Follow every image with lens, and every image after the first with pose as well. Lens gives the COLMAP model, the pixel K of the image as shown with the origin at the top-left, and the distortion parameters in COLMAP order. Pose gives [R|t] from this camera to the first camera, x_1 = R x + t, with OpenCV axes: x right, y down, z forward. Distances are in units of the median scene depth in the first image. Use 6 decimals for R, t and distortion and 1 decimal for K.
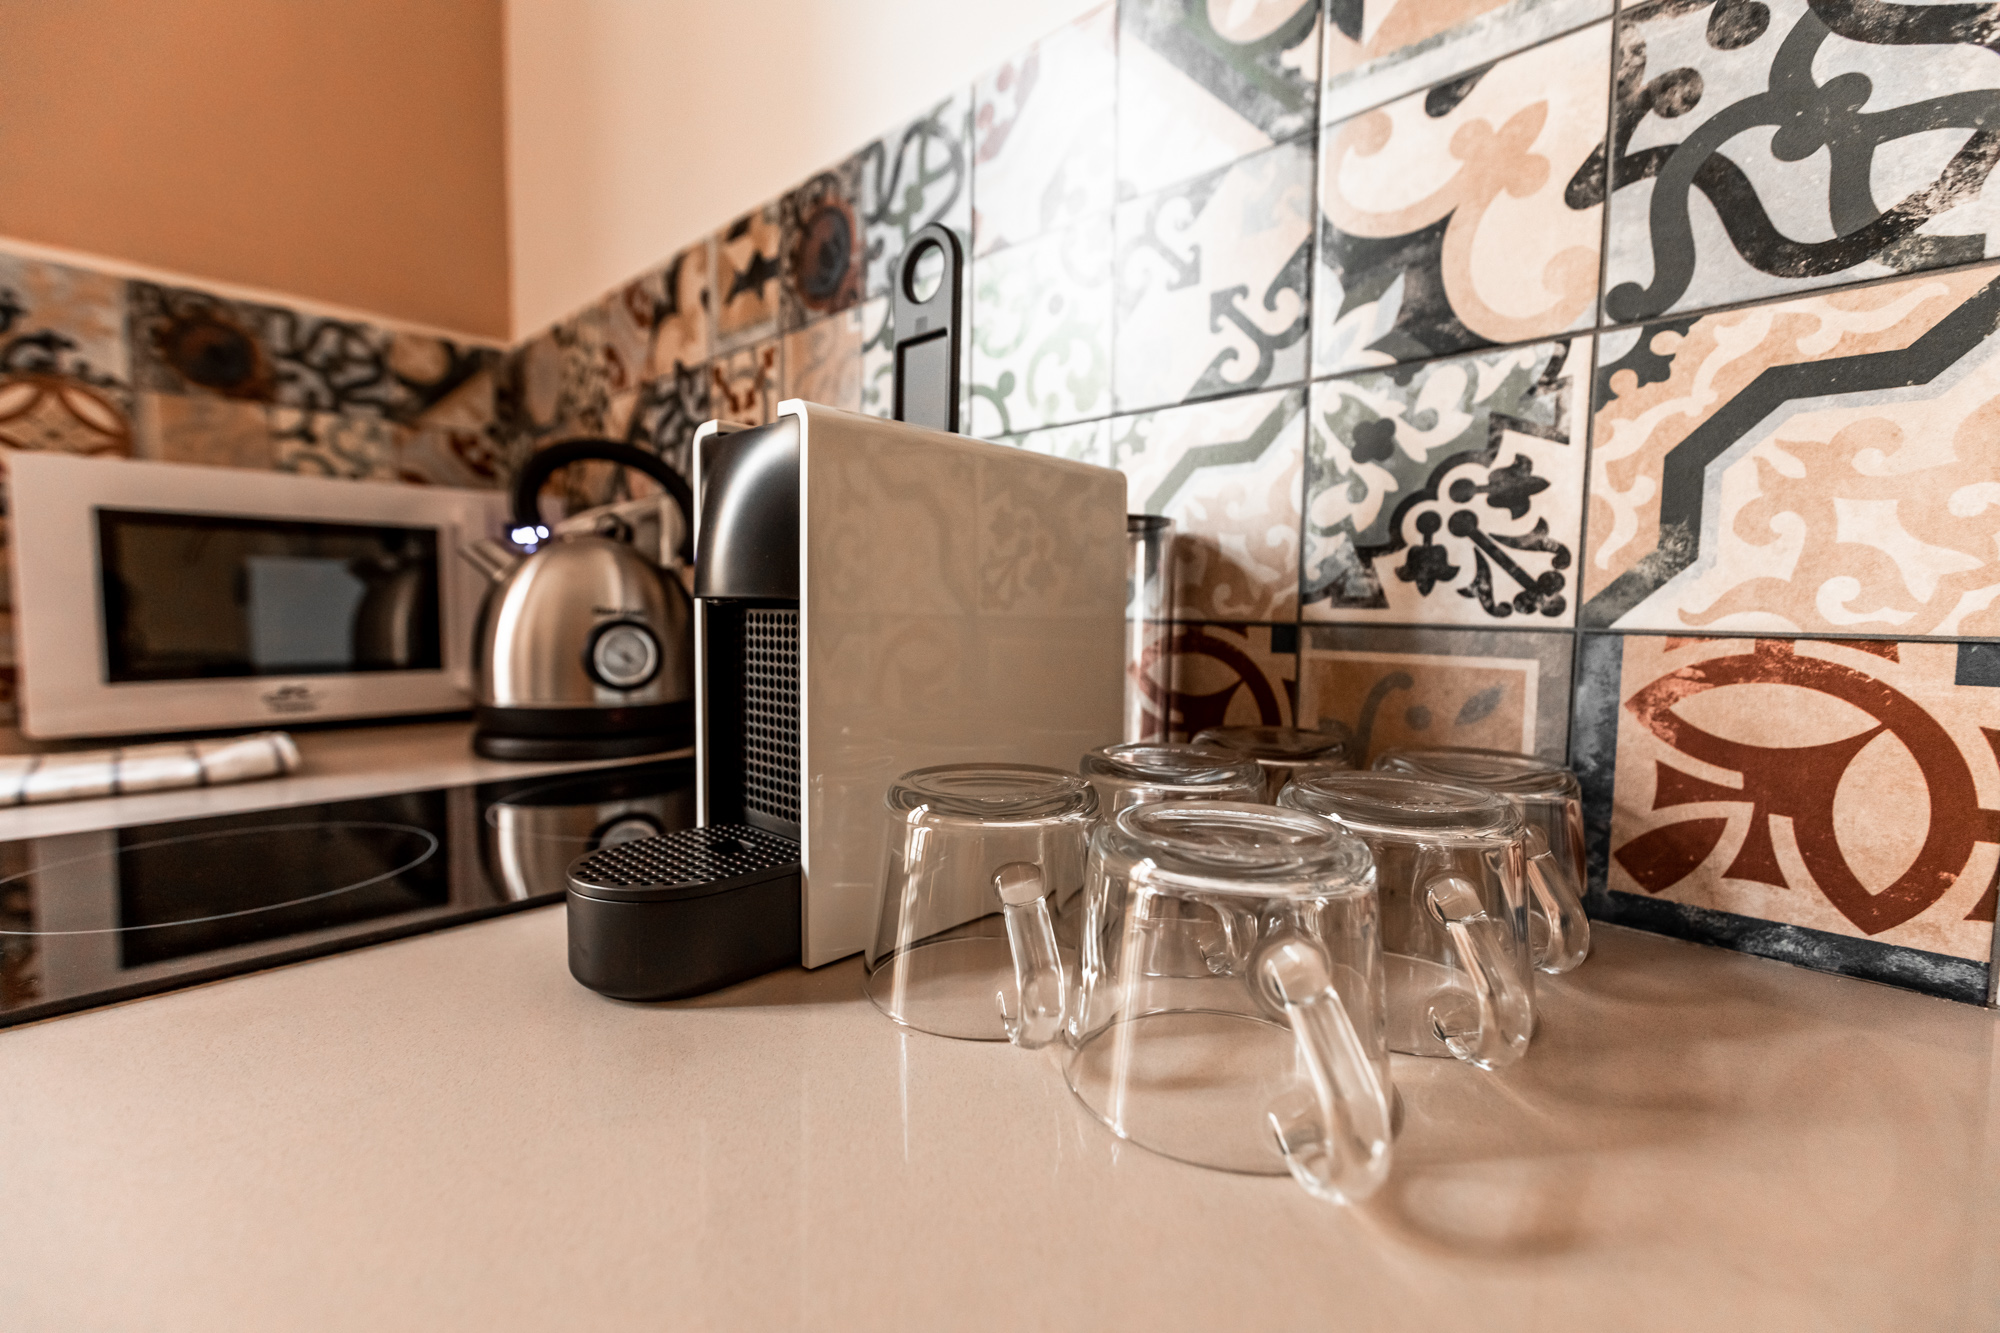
lens RADIAL K [[870.6, 0, 1001.9], [0, 870.6, 678.8], [0, 0, 1]] dist [0.000588, -0.001234]
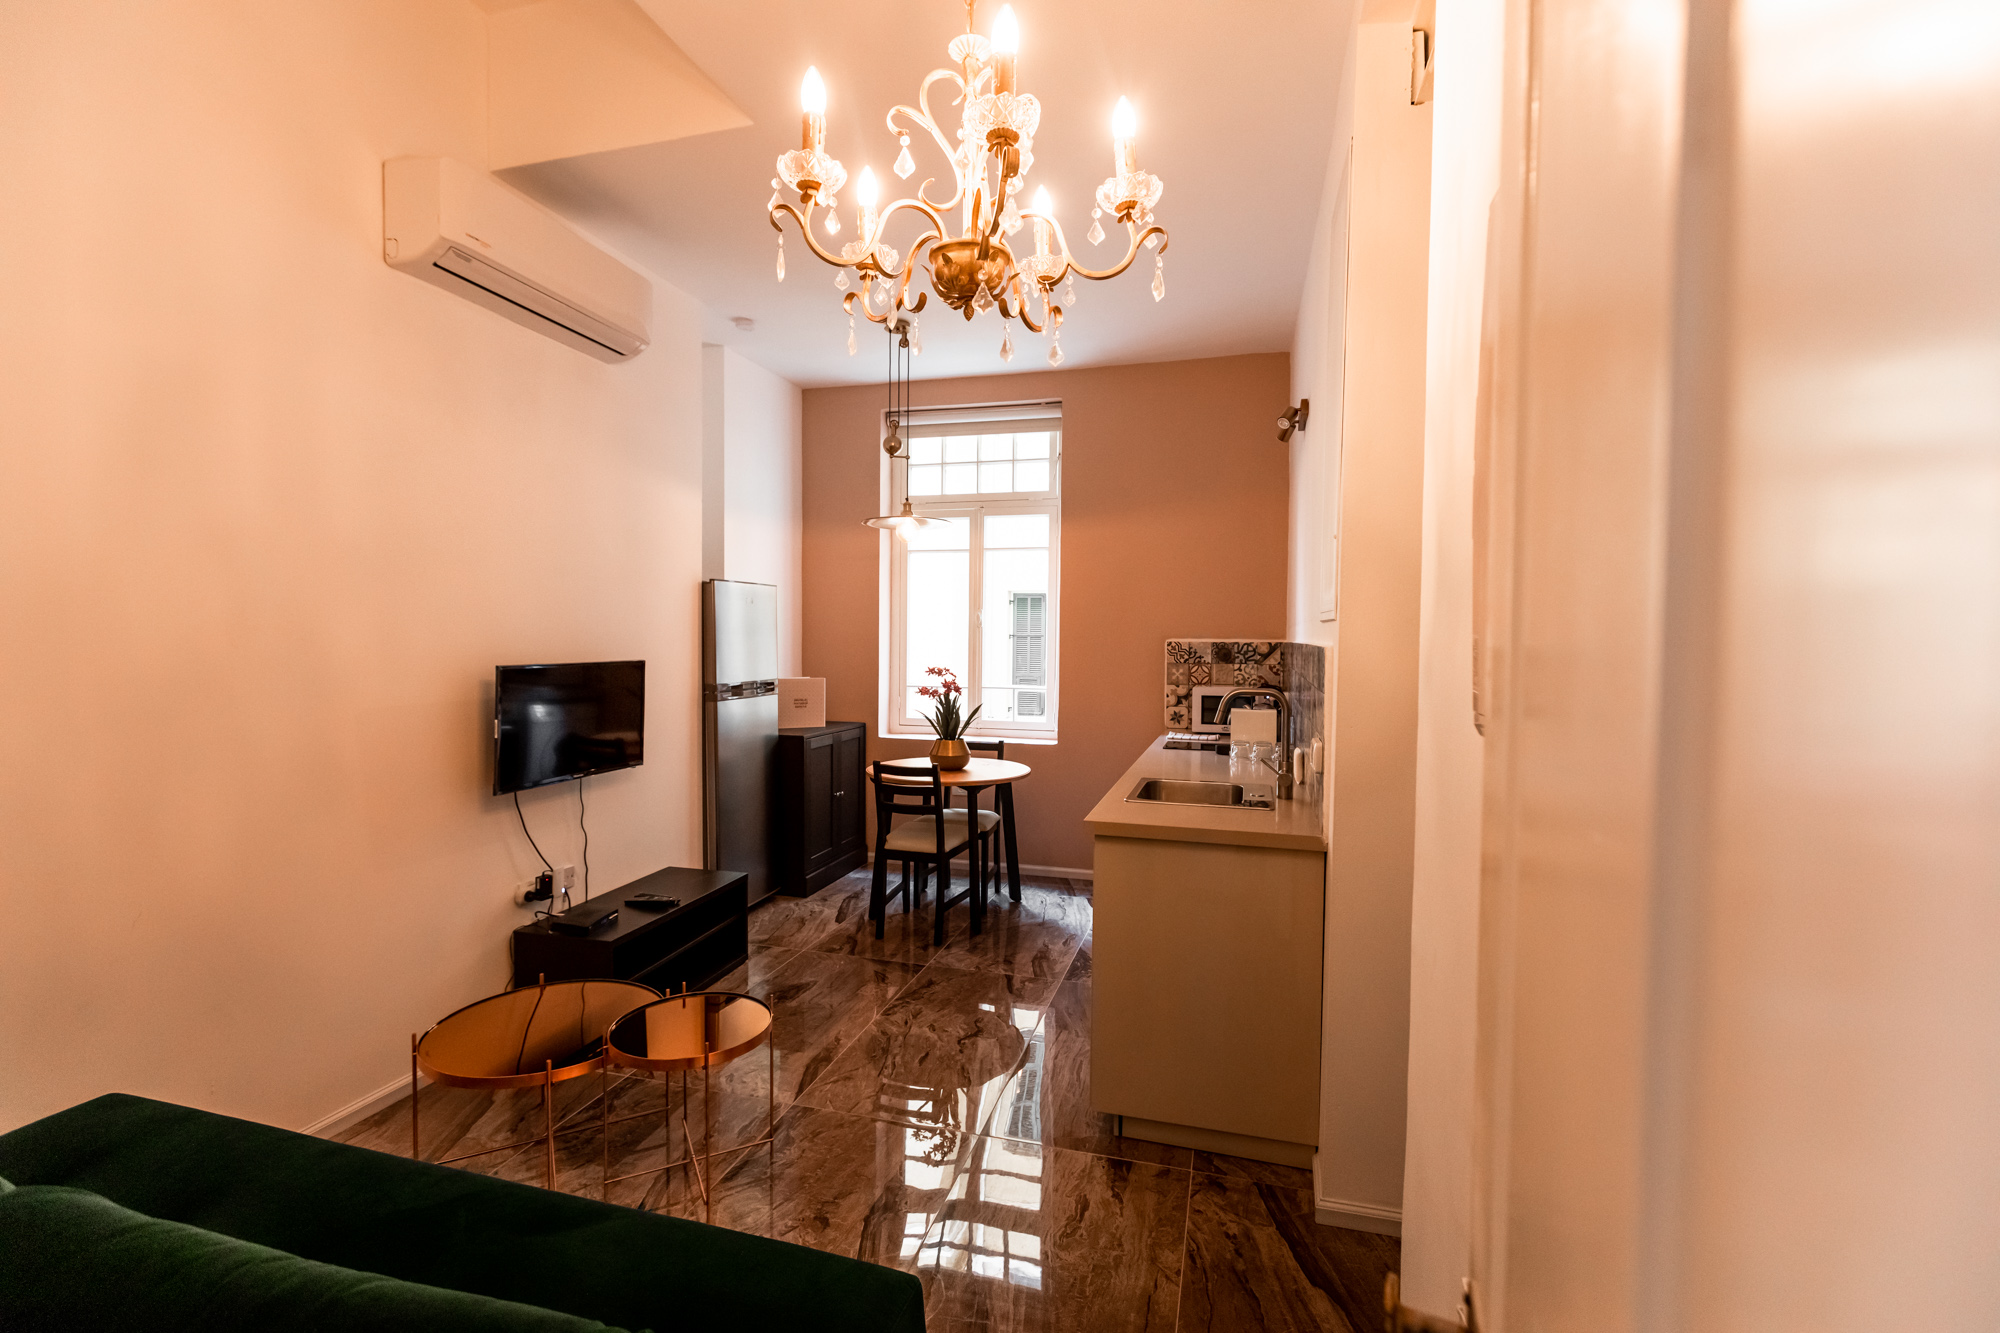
lens RADIAL K [[870.6, 0, 1007.0], [0, 870.6, 671.0], [0, 0, 1]] dist [0.000588, -0.001234]
pose [[0.487953, 0.013403, -0.872767, 5.911615], [-0.068720, 0.997368, -0.023104, -0.216371], [0.870160, 0.071251, 0.487590, -5.196227]]
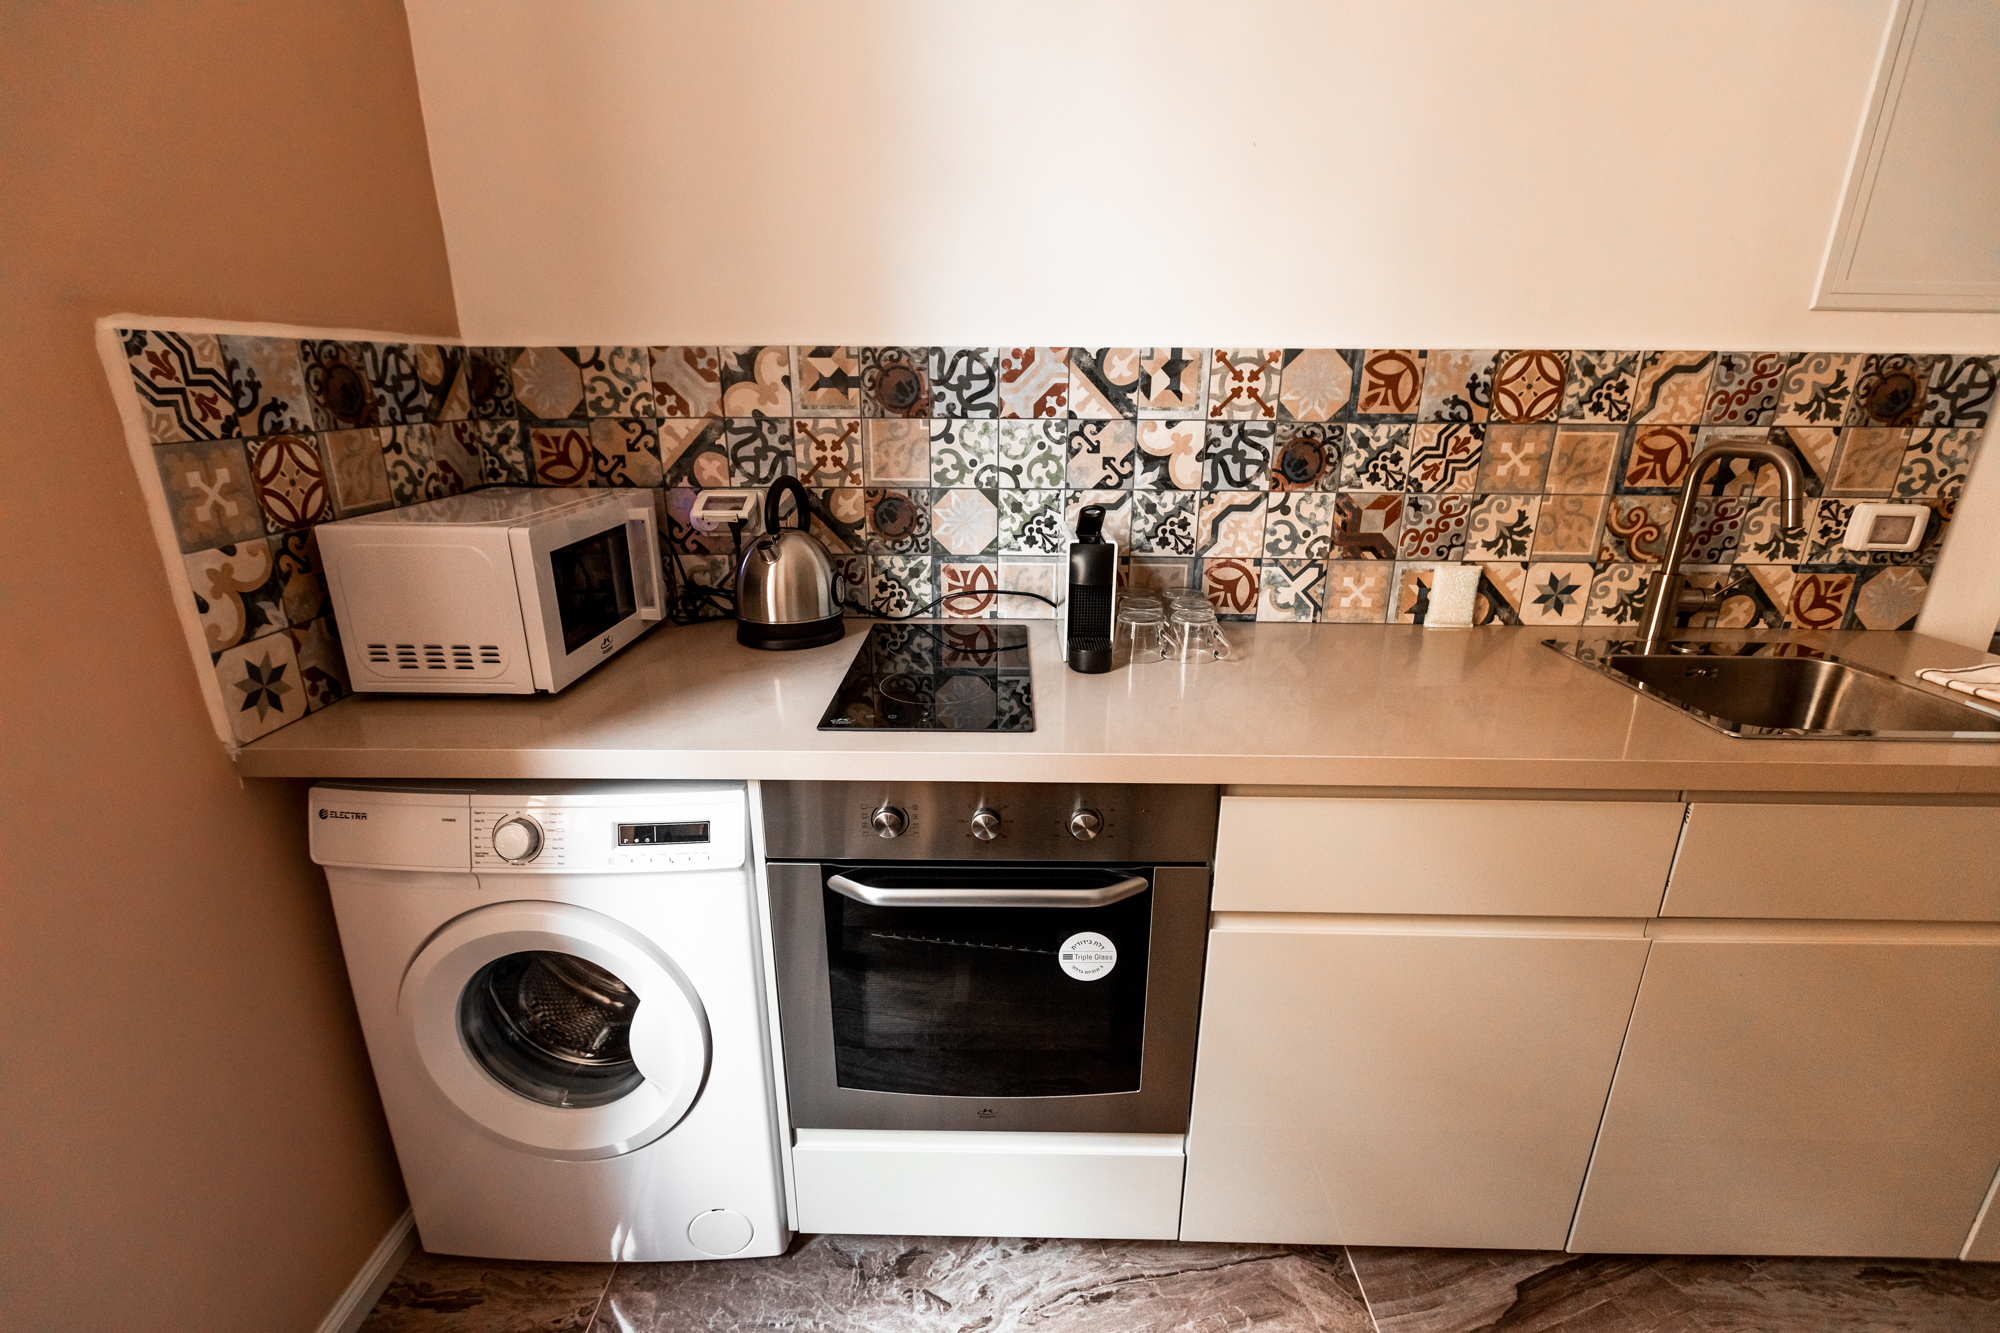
lens RADIAL K [[870.6, 0, 1008.2], [0, 870.6, 664.2], [0, 0, 1]] dist [0.000588, -0.001234]
pose [[0.707896, -0.225690, 0.669289, -2.585173], [0.051403, 0.961525, 0.269867, -0.649798], [-0.704444, -0.156635, 0.692260, -1.232016]]
